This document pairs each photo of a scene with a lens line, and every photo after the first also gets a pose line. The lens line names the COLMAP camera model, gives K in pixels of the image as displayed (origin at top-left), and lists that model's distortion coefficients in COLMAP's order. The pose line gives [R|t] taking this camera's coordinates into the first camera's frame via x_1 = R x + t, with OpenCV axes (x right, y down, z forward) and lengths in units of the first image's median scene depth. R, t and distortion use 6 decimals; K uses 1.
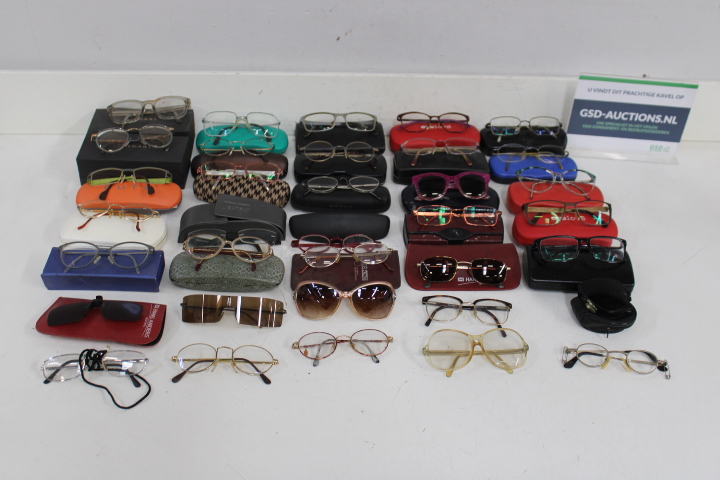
lens RADIAL K [[839.6, 0, 360.0], [0, 839.6, 240.0], [0, 0, 1]] dist [-0.088033, 0.012367]
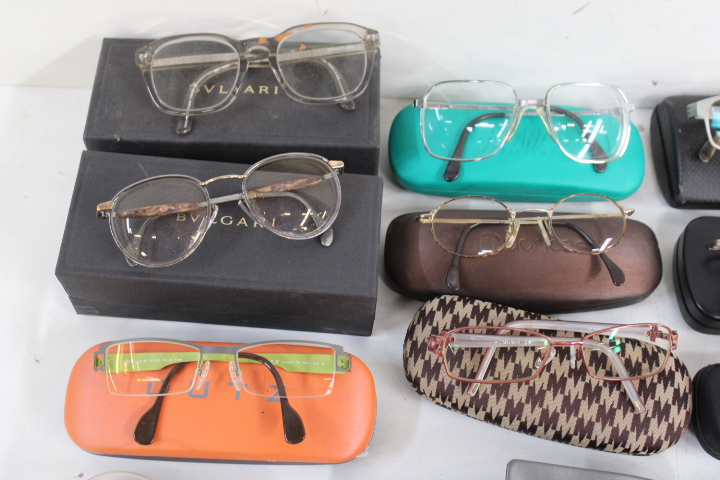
lens RADIAL K [[926.8, 0, 360.0], [0, 926.8, 240.0], [0, 0, 1]] dist [-0.073525, 0.096743]
pose [[0.997211, 0.063112, -0.039847, -0.222543], [-0.042511, 0.919067, 0.391803, -0.275346], [0.061350, -0.389016, 0.919186, 0.726263]]
